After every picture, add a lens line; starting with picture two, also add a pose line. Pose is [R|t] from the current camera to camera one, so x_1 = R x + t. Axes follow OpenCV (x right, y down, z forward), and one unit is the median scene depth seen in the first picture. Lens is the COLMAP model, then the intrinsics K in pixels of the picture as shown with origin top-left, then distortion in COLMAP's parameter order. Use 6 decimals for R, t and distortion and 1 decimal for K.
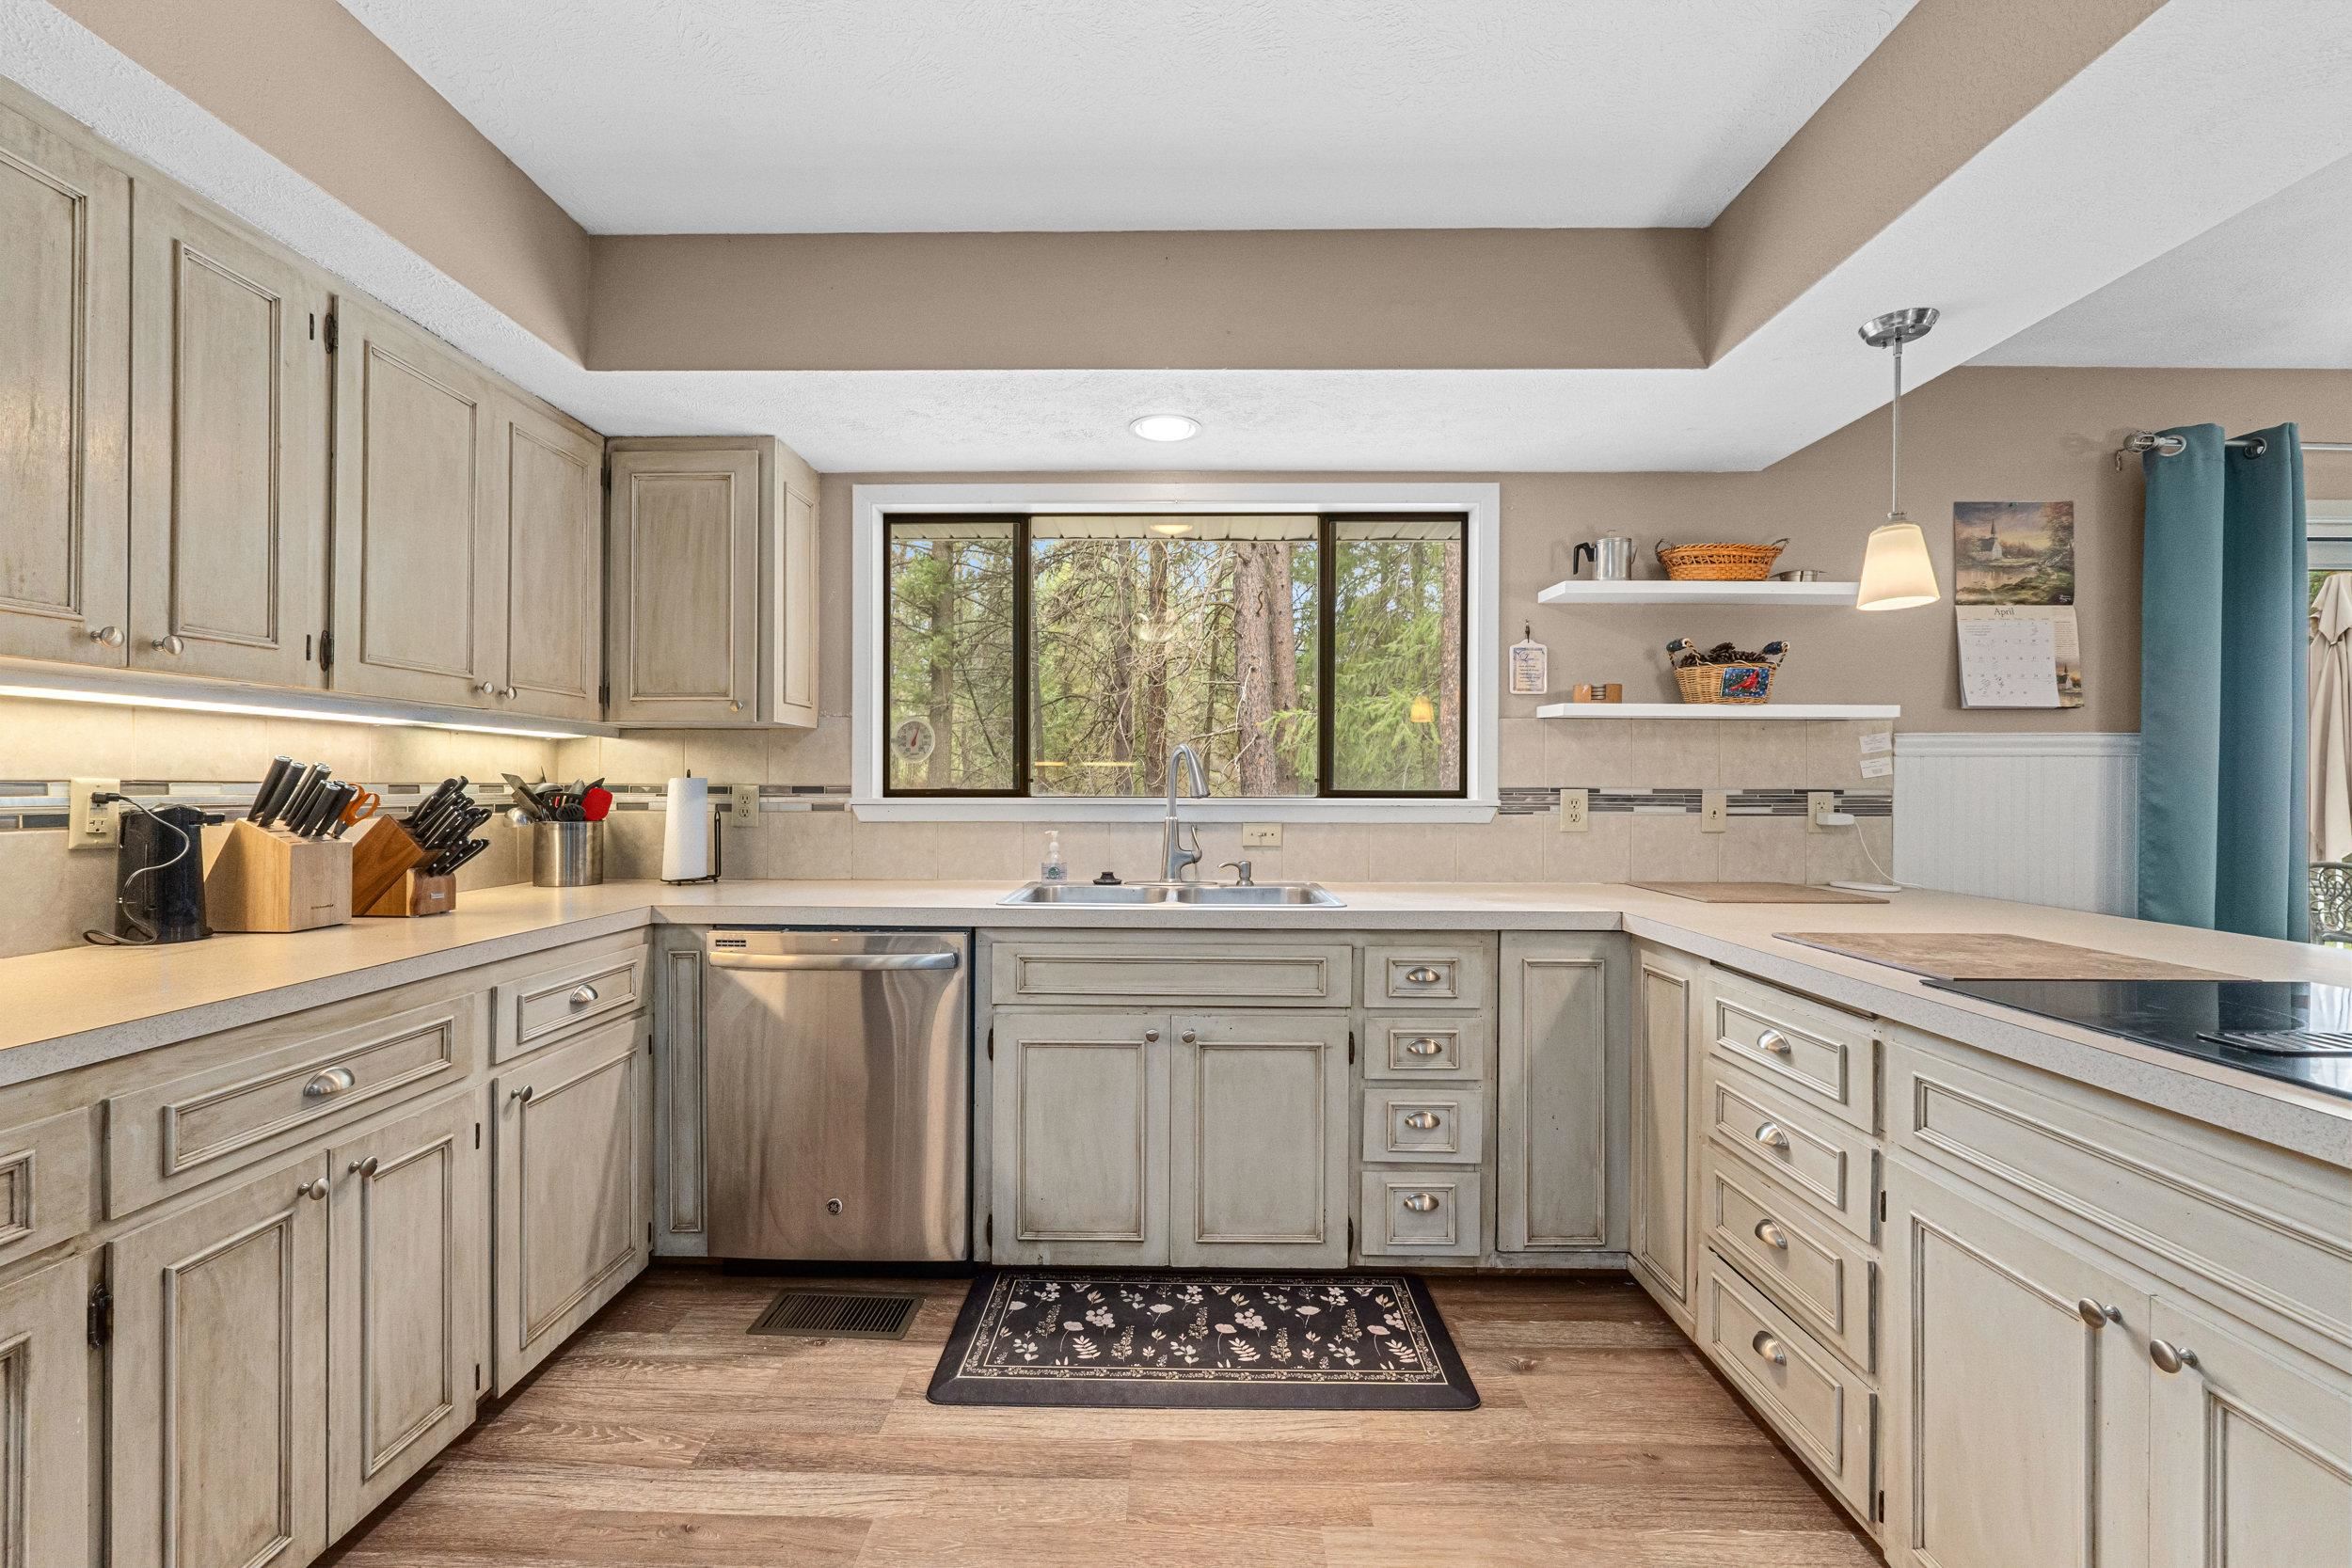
lens RADIAL K [[985.6, 0, 1168.0], [0, 985.6, 785.1], [0, 0, 1]] dist [-0.007521, -0.000094]
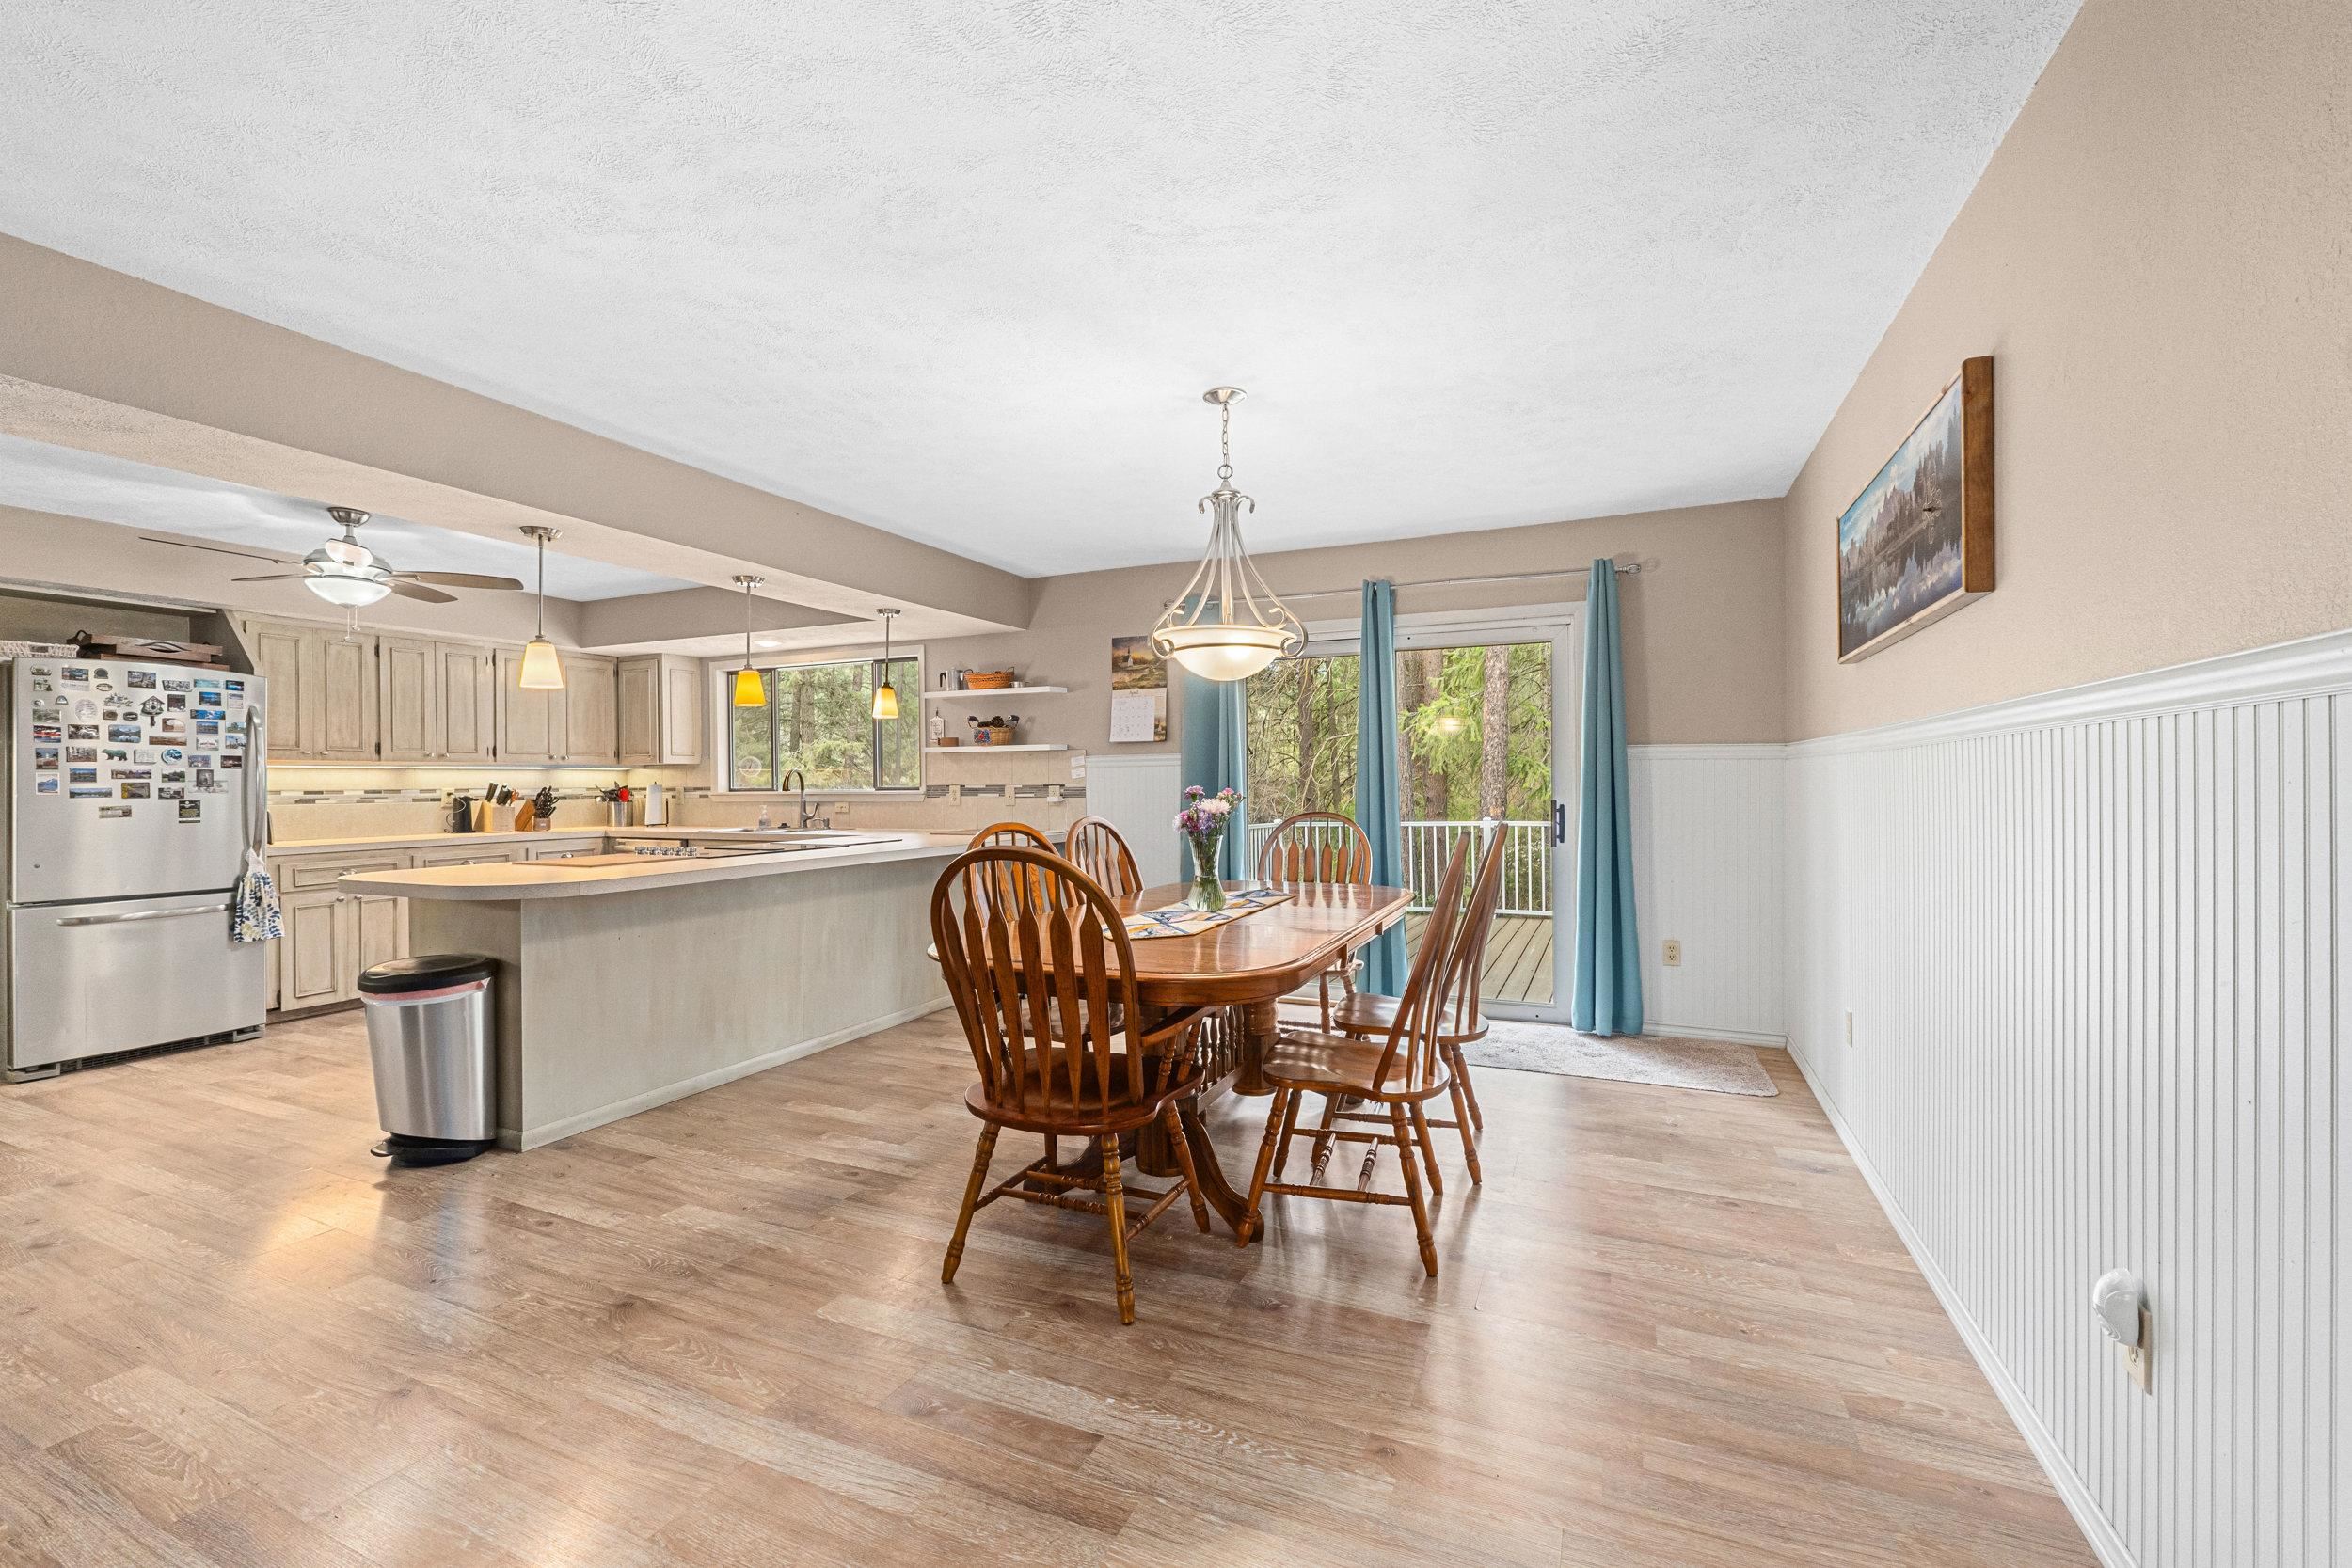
lens RADIAL K [[985.6, 0, 1172.0], [0, 985.6, 786.9], [0, 0, 1]] dist [-0.007521, -0.000094]
pose [[0.917326, -0.008883, -0.398038, 2.144322], [0.013783, 0.999860, 0.009450, -0.008280], [0.397899, -0.014155, 0.917320, -0.977581]]
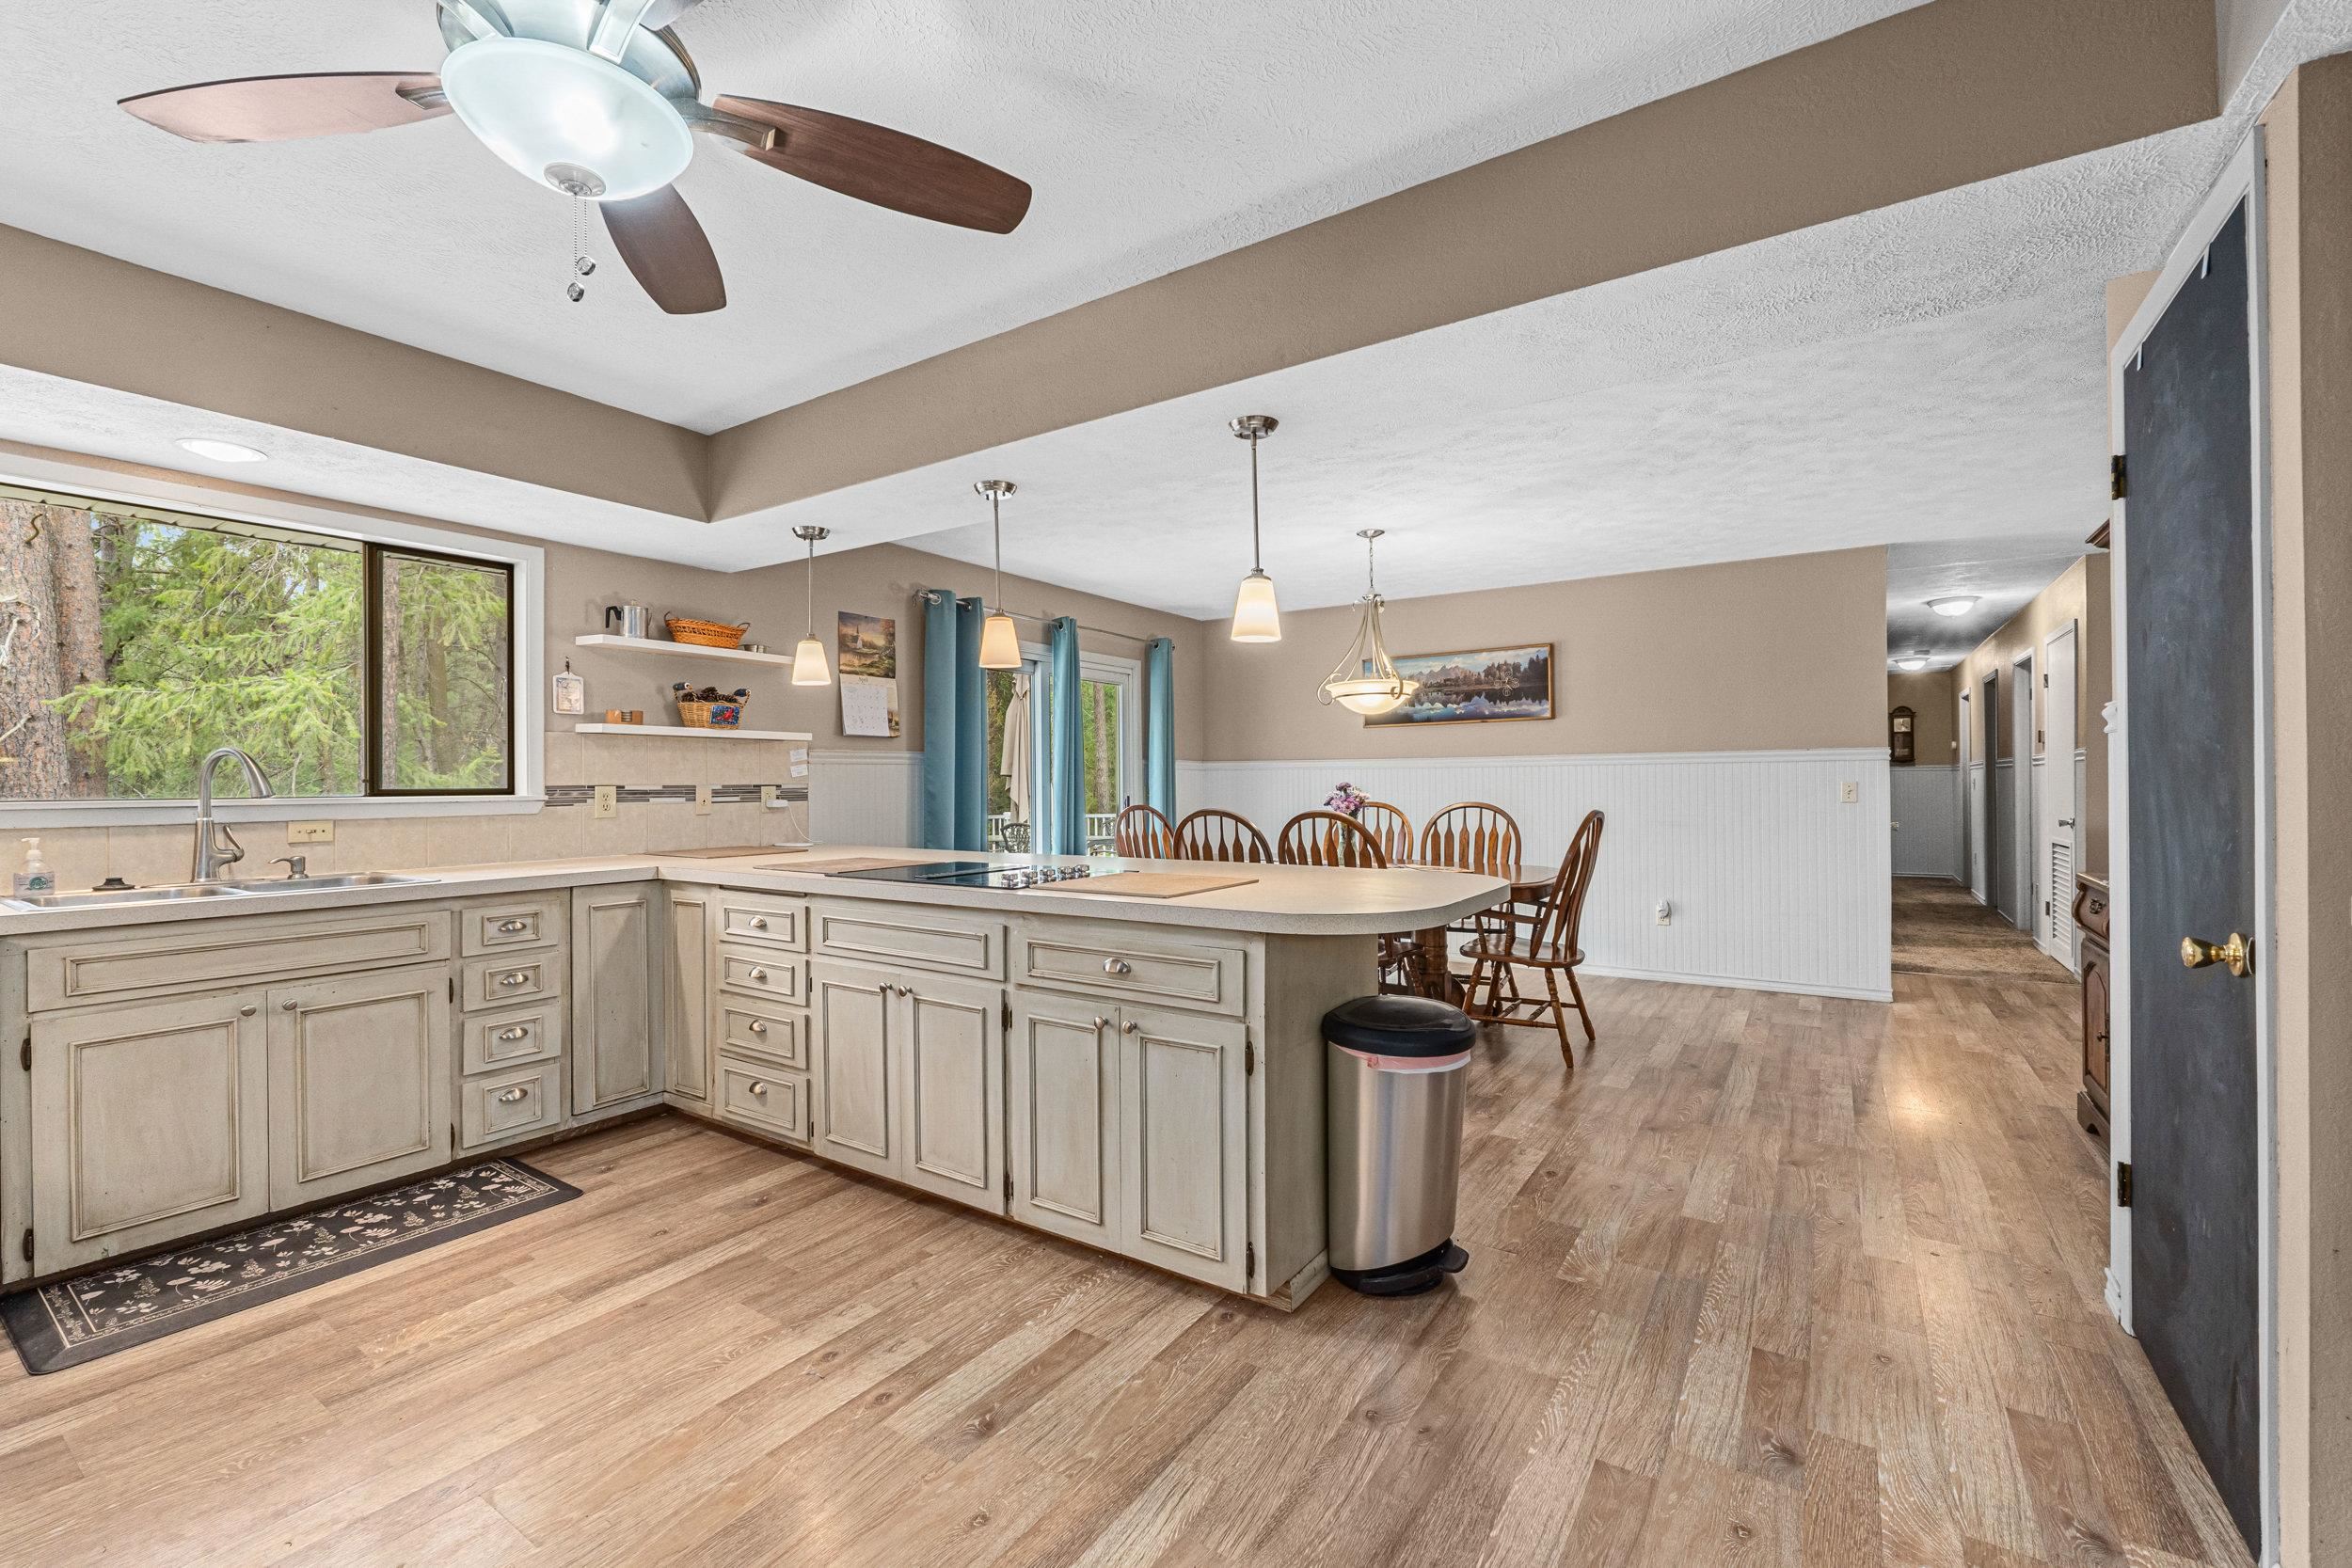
lens RADIAL K [[985.6, 0, 1171.1], [0, 985.6, 783.2], [0, 0, 1]] dist [-0.007521, -0.000094]
pose [[0.543720, -0.009081, 0.839217, -0.374703], [0.007157, 0.999955, 0.006184, -0.003576], [-0.839236, 0.002644, 0.543761, -0.483011]]
